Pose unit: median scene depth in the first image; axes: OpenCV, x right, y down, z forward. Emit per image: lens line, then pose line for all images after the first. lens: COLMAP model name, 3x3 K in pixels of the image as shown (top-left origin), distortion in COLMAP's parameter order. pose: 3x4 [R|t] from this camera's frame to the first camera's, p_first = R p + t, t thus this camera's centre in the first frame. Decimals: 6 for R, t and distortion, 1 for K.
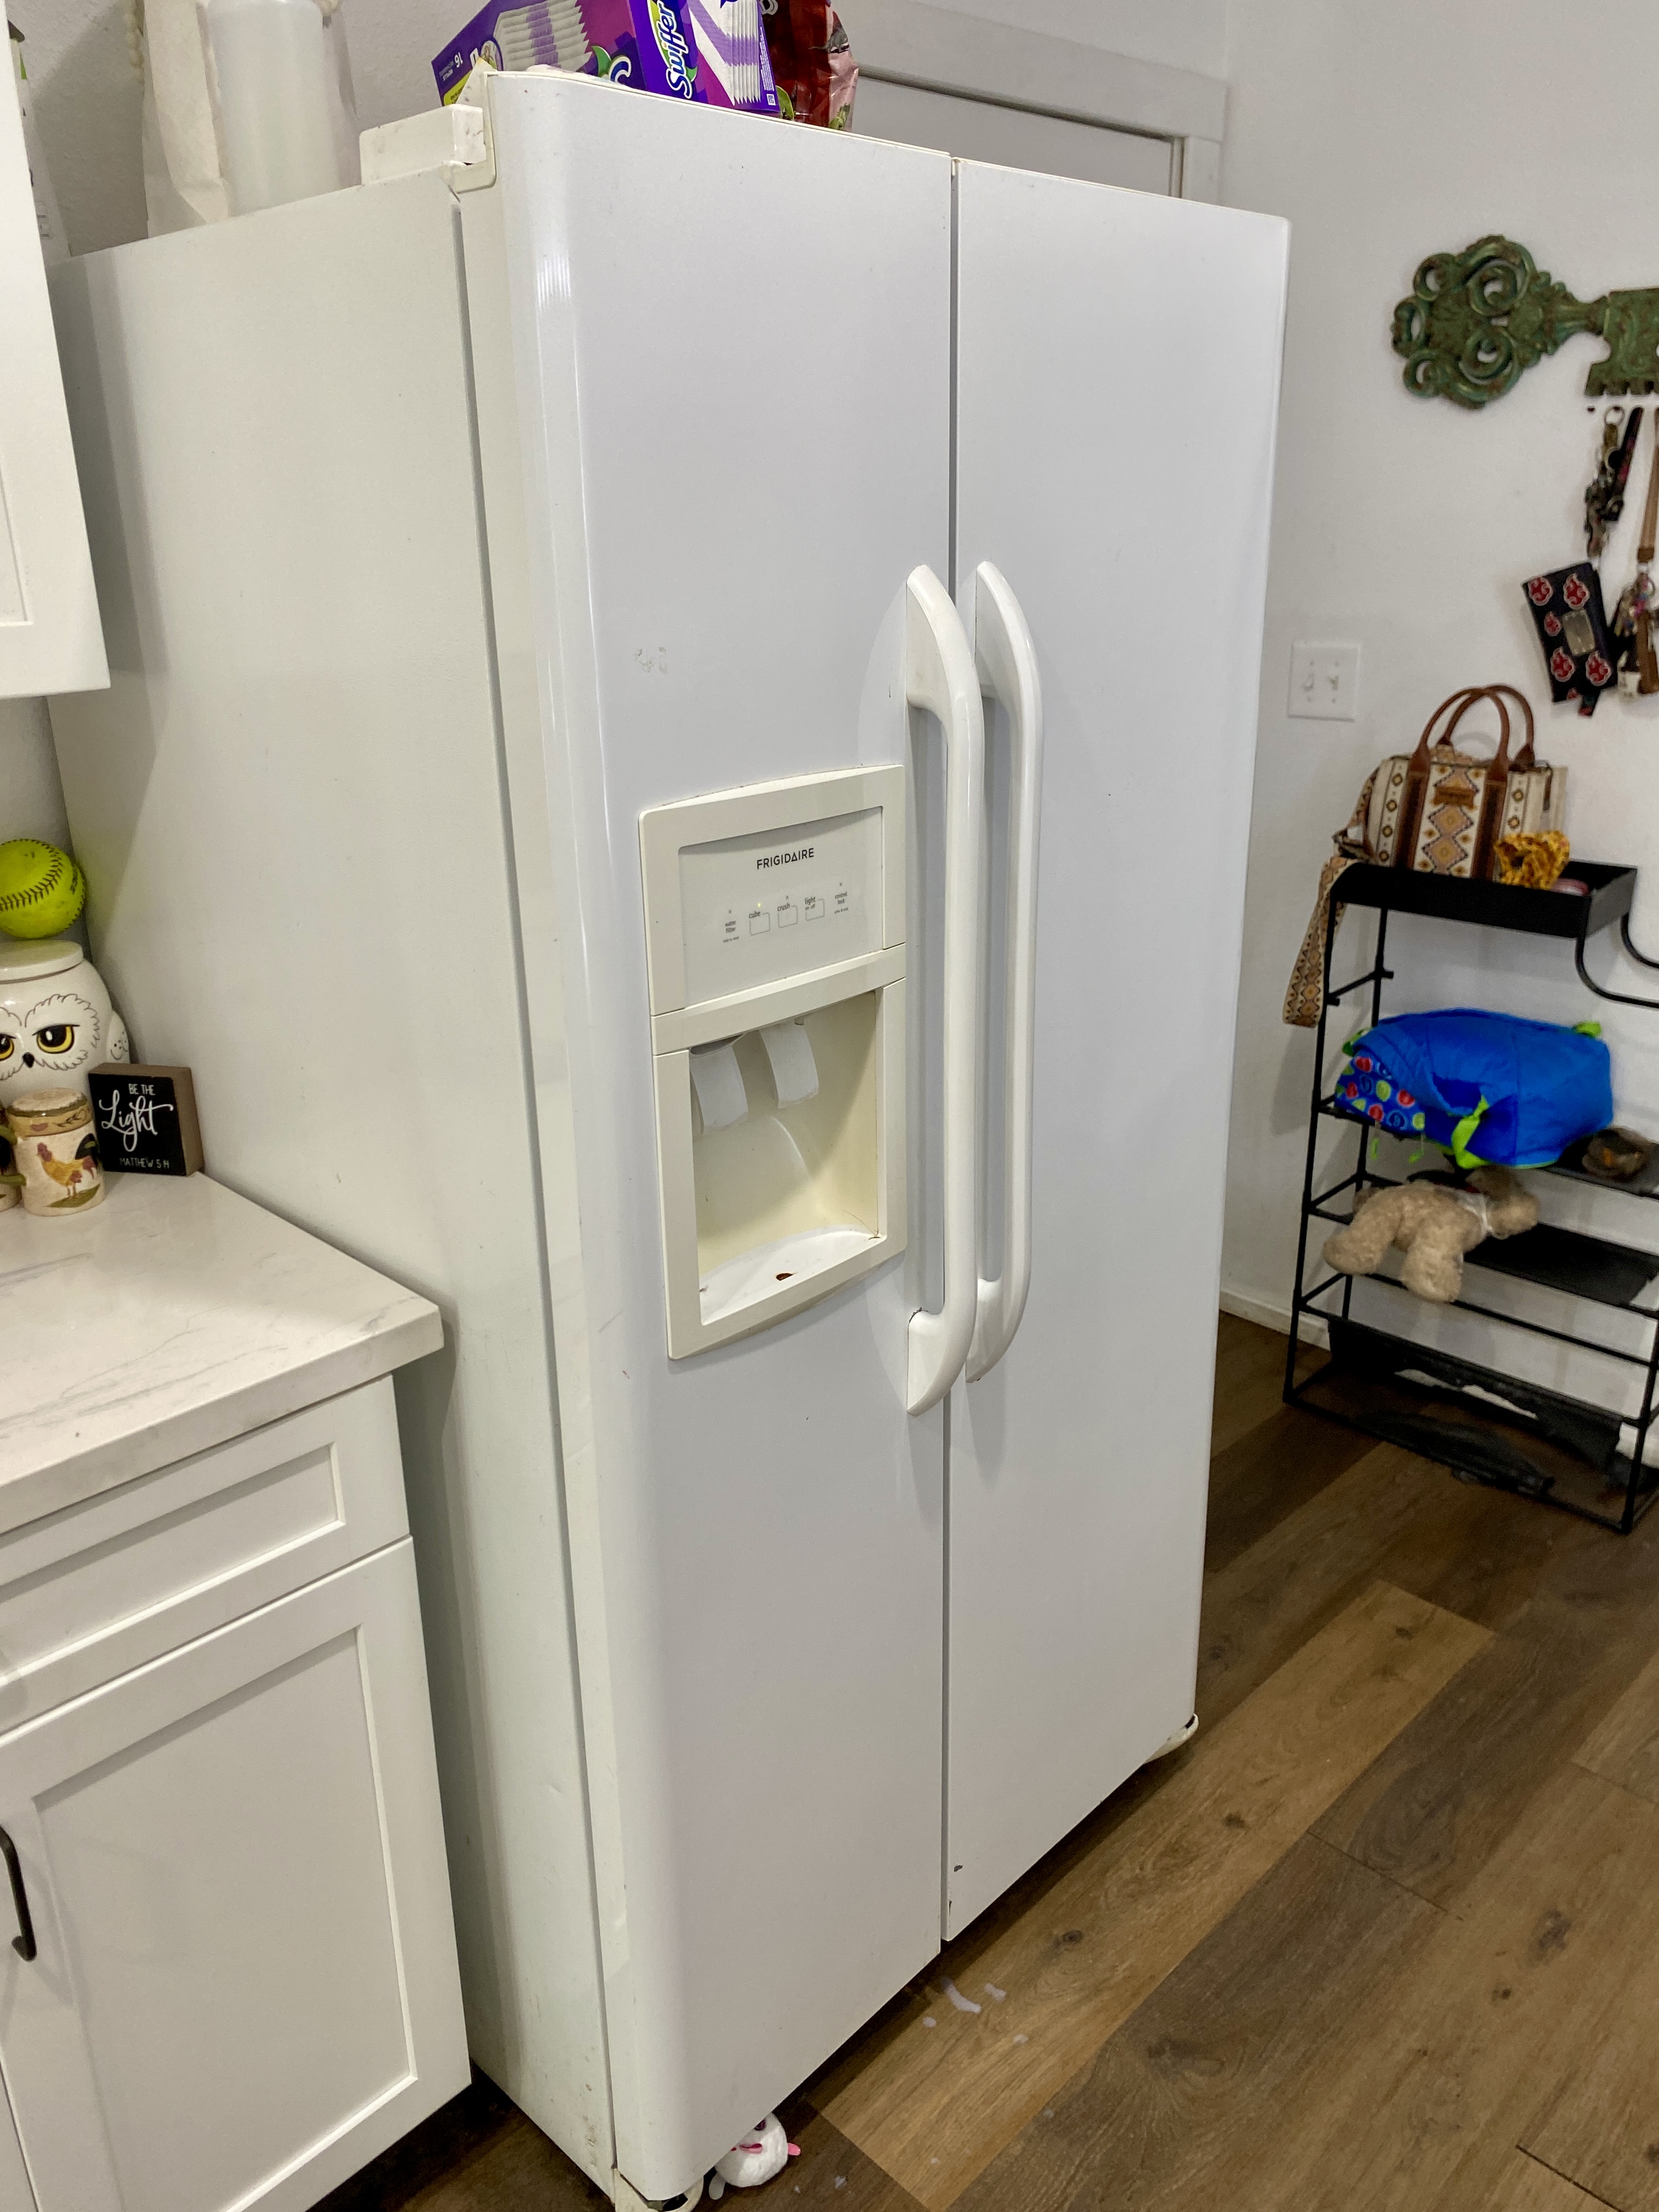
lens RADIAL K [[1672.8, 0, 811.9], [0, 1672.8, 1095.9], [0, 0, 1]] dist [0.044389, -0.058789]
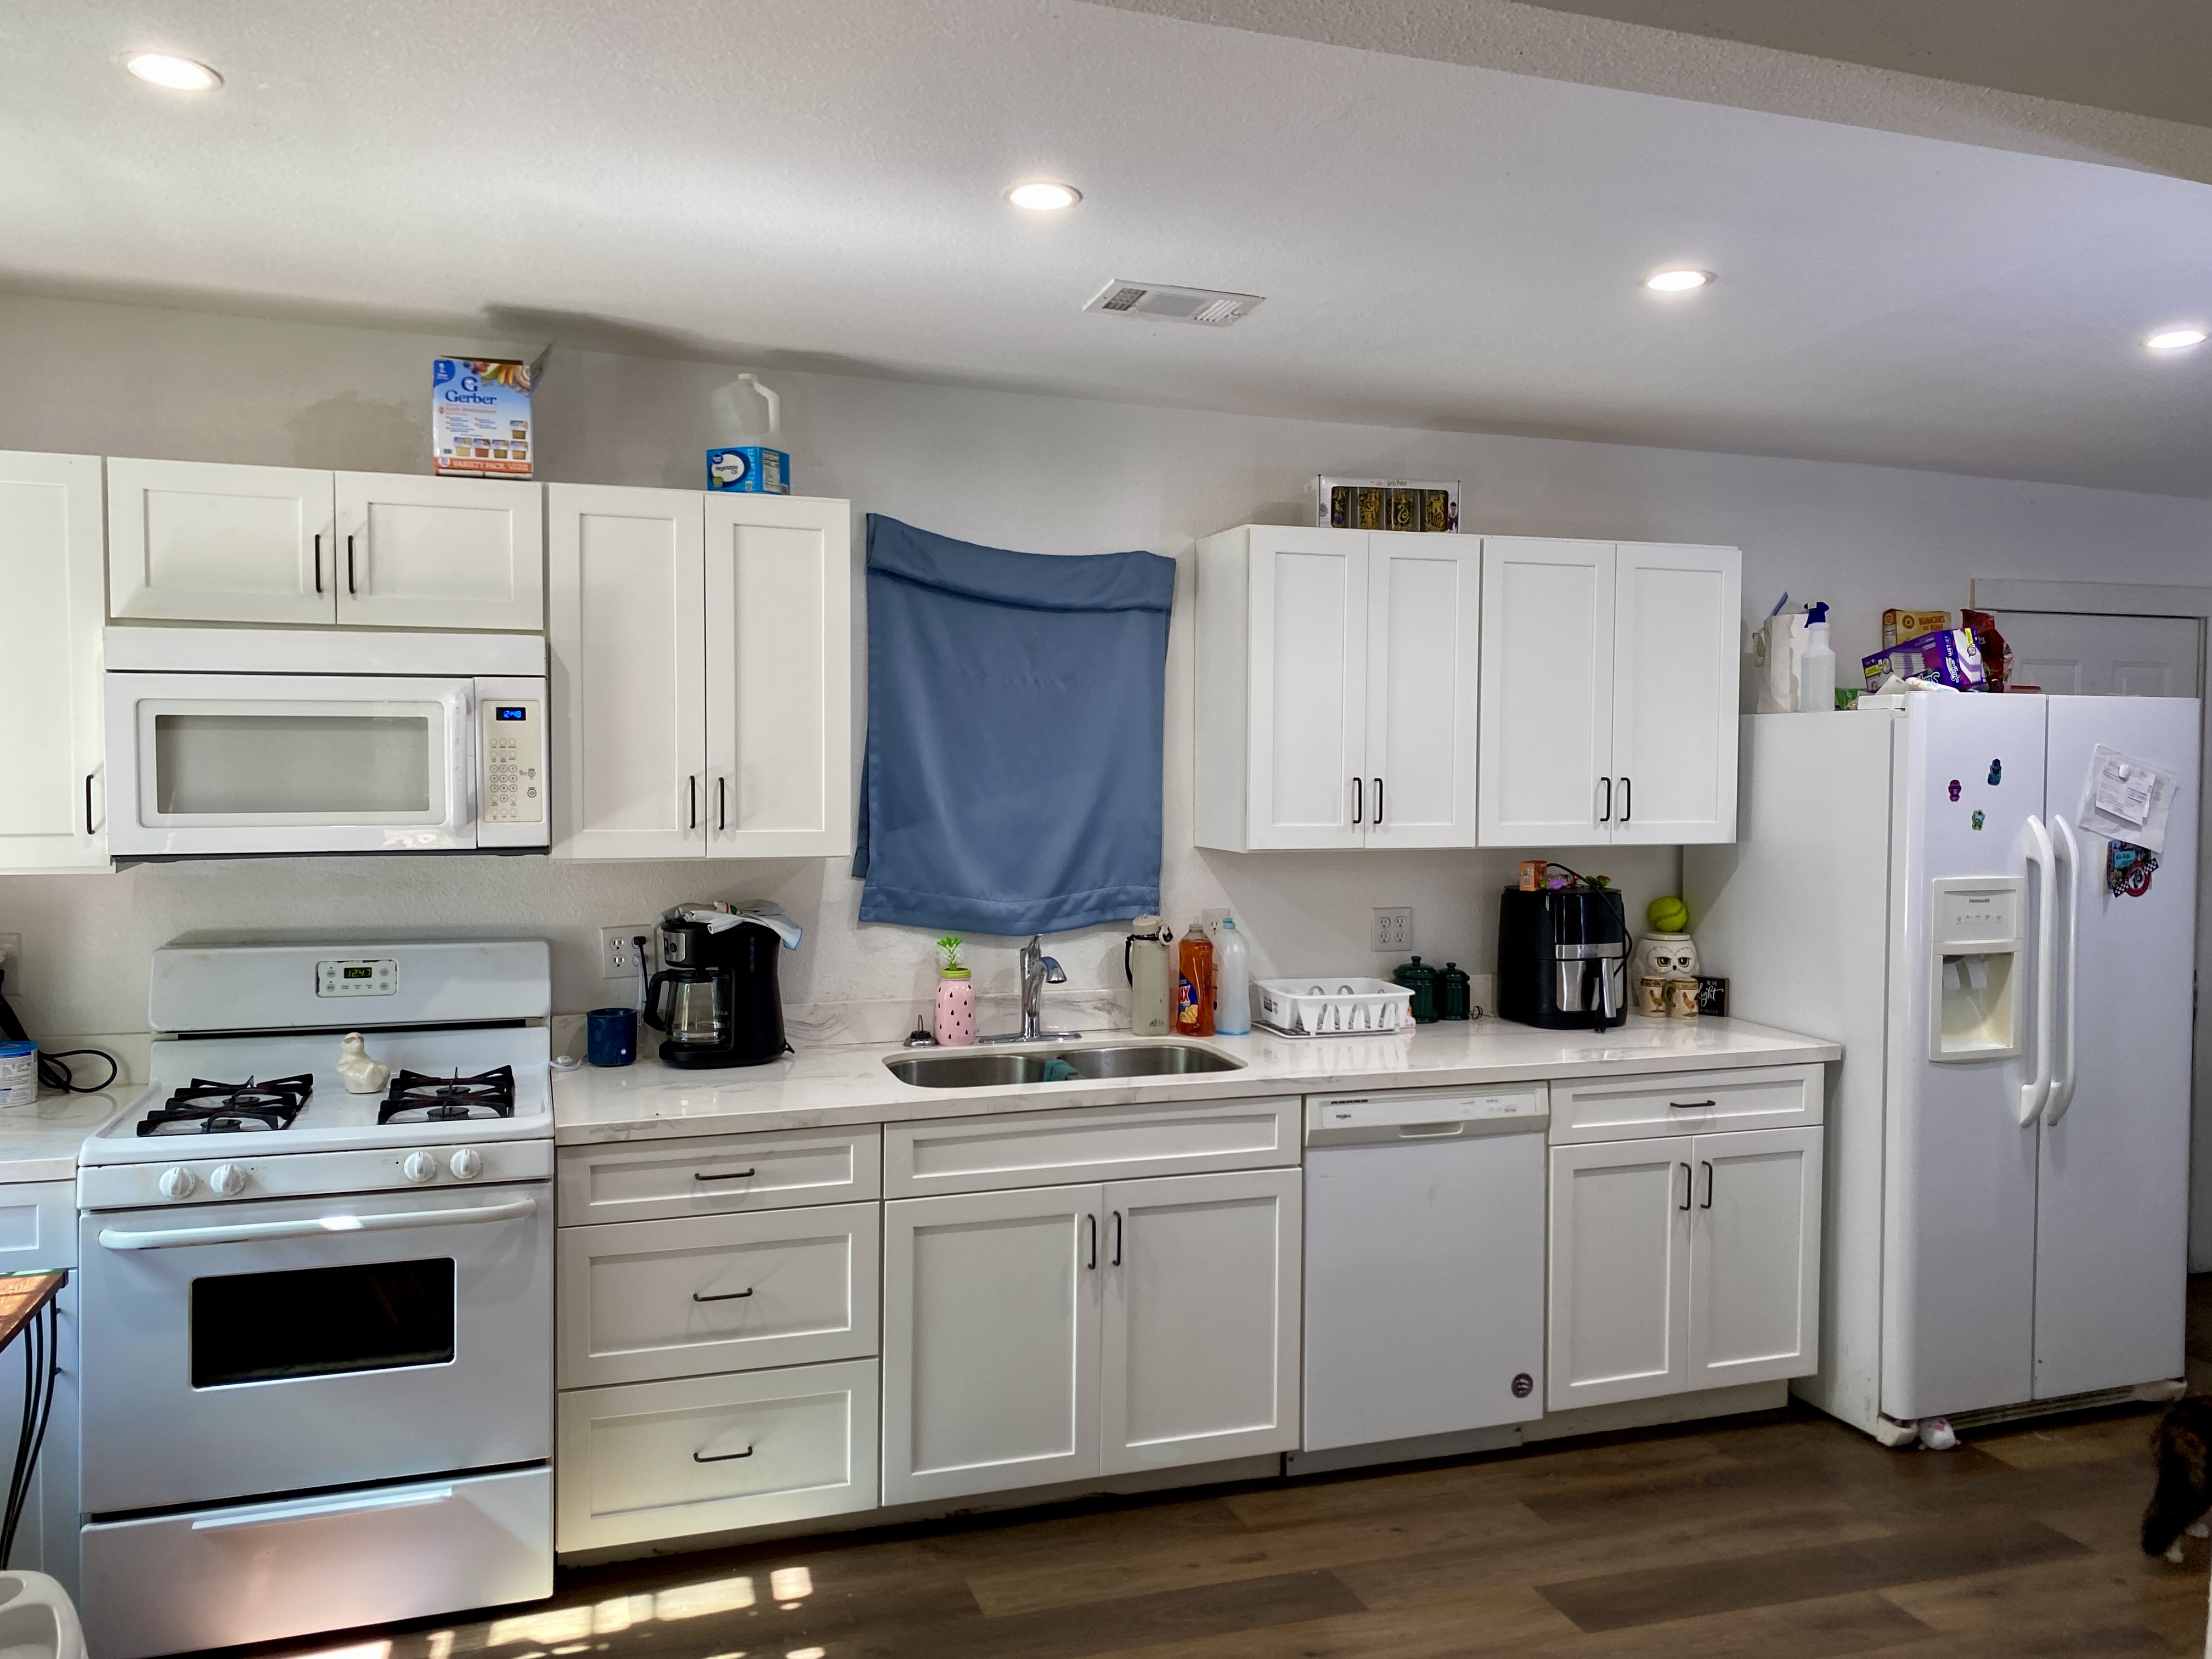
lens RADIAL K [[1672.8, 0, 1105.8], [0, 1672.8, 824.1], [0, 0, 1]] dist [0.044389, -0.058789]
pose [[0.890490, 0.040178, -0.453226, -0.042885], [-0.168875, 0.954129, -0.247221, 0.696840], [0.422504, 0.296686, 0.856427, -2.191529]]
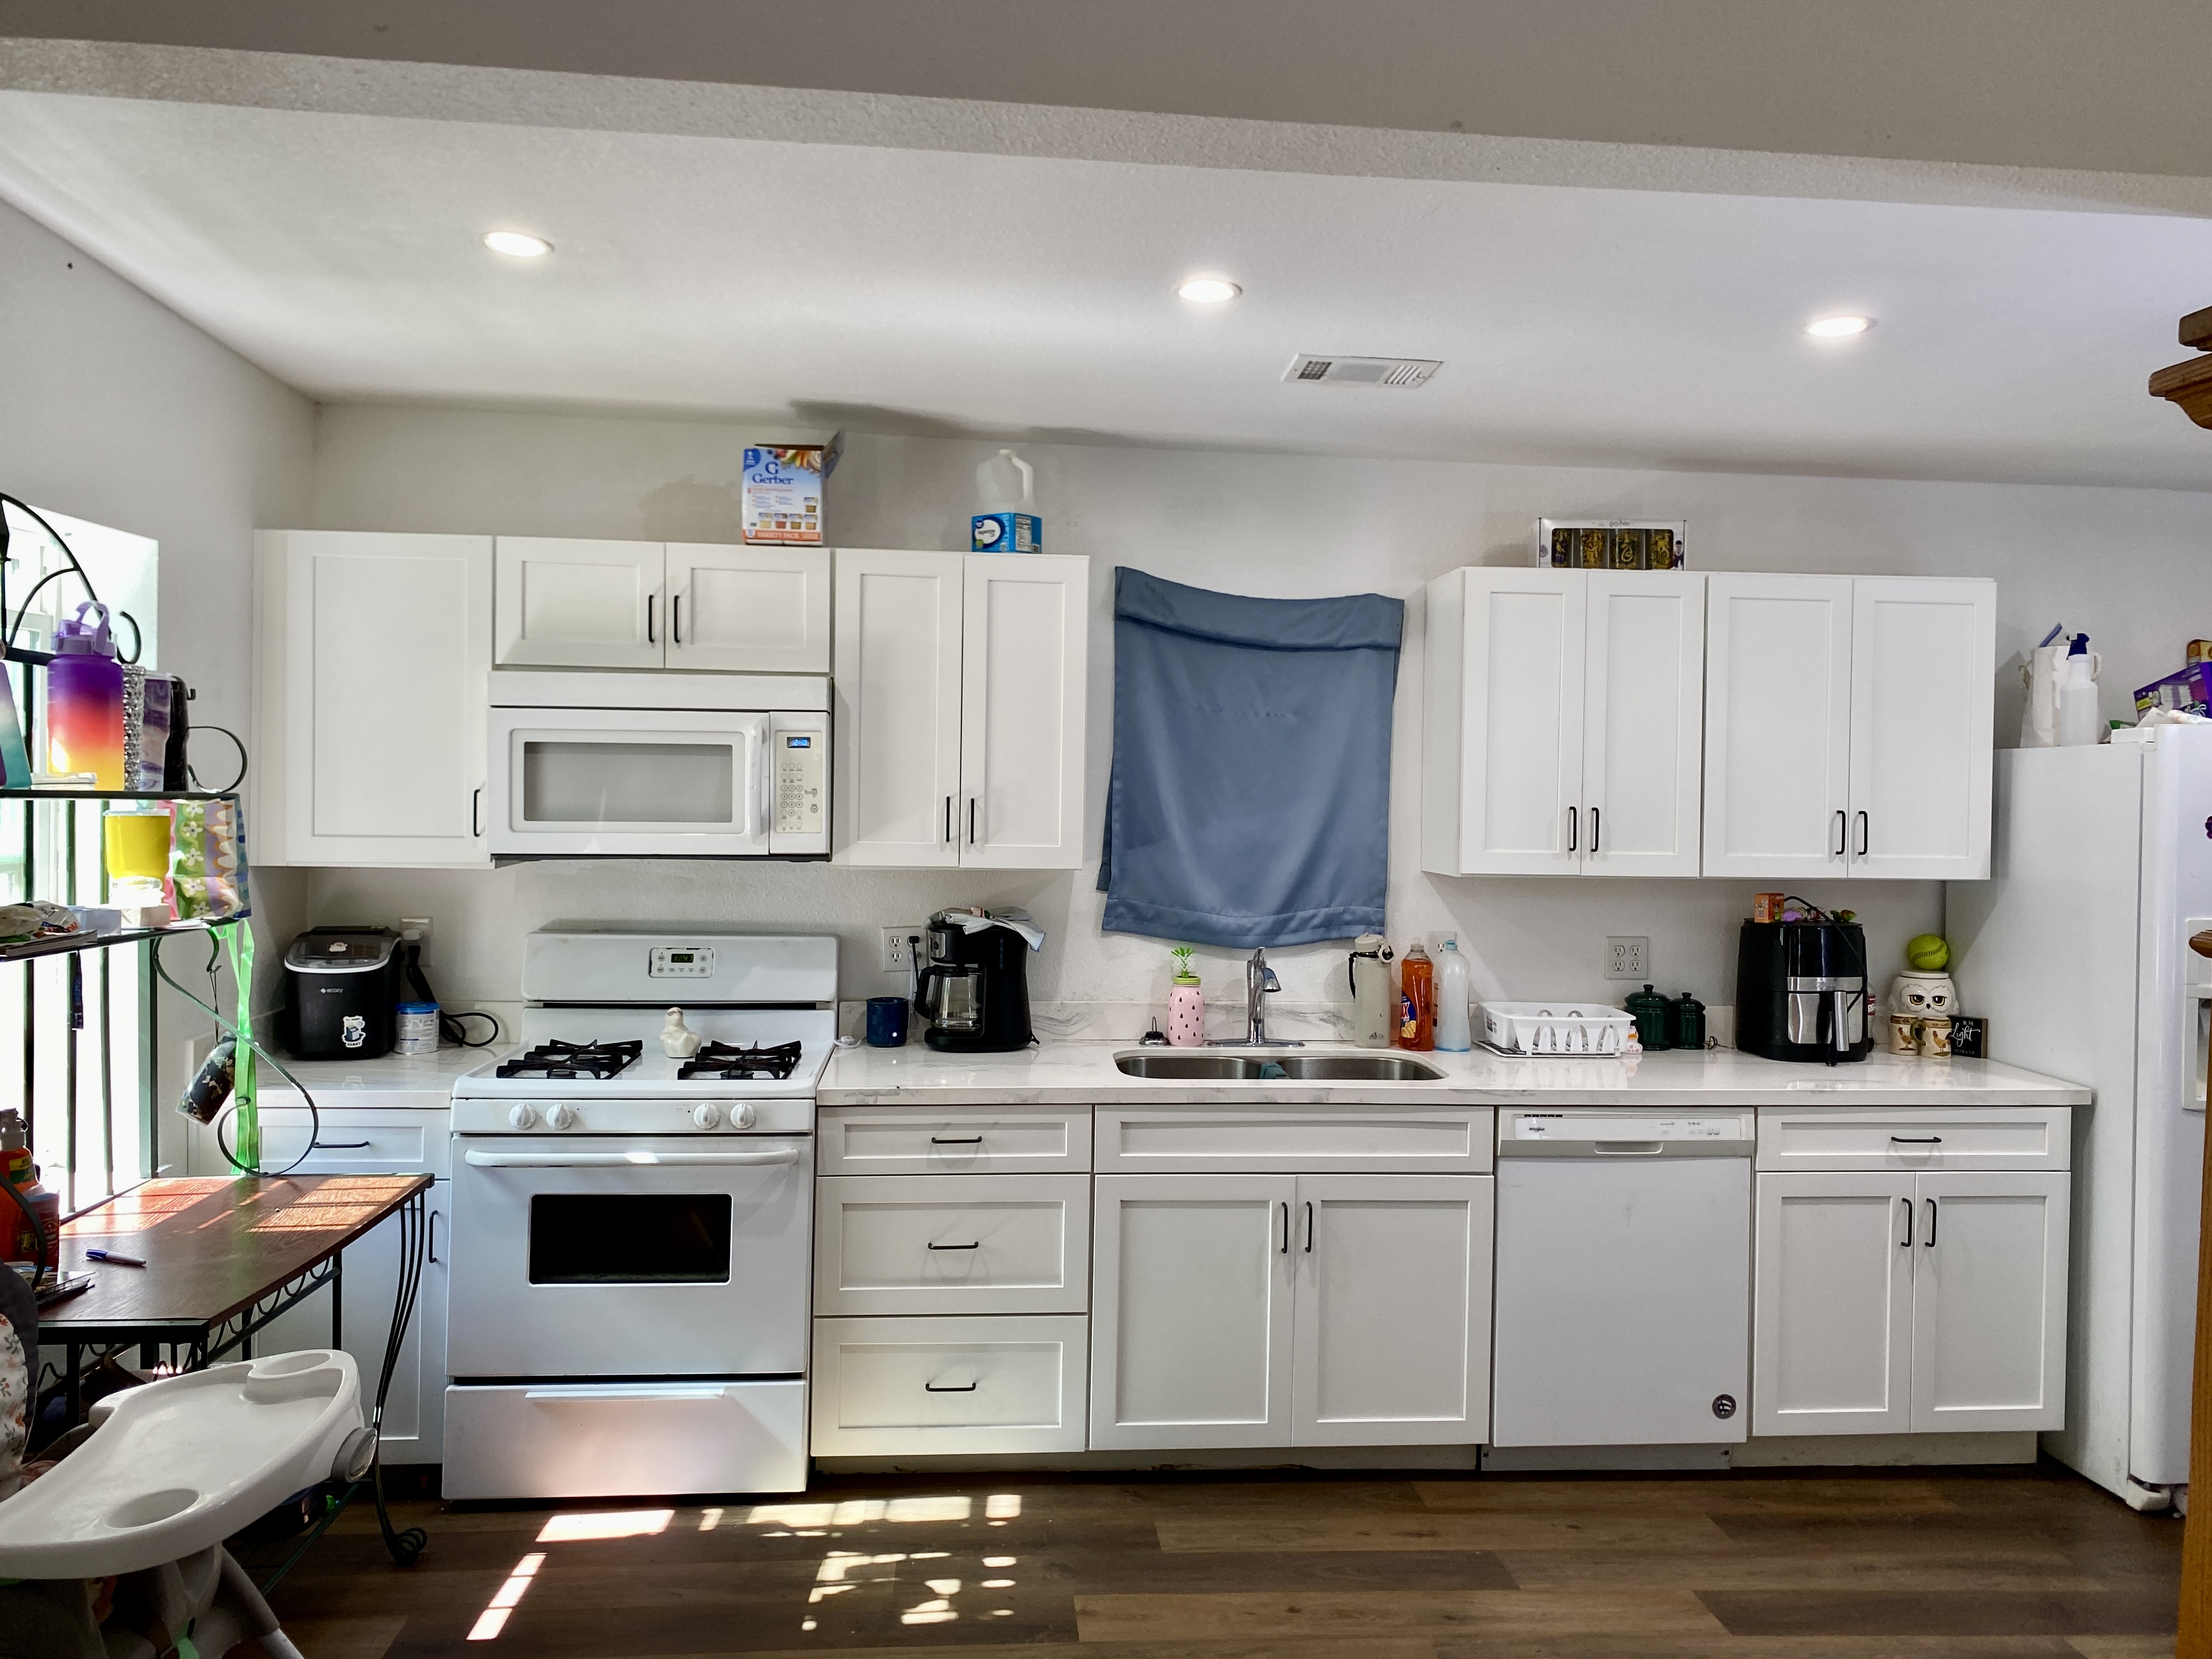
lens RADIAL K [[1672.8, 0, 1102.6], [0, 1672.8, 814.1], [0, 0, 1]] dist [0.044389, -0.058789]
pose [[0.756089, 0.036369, -0.653458, 0.364813], [-0.241740, 0.943367, -0.227202, 0.733603], [0.608187, 0.329752, 0.722061, -2.241767]]
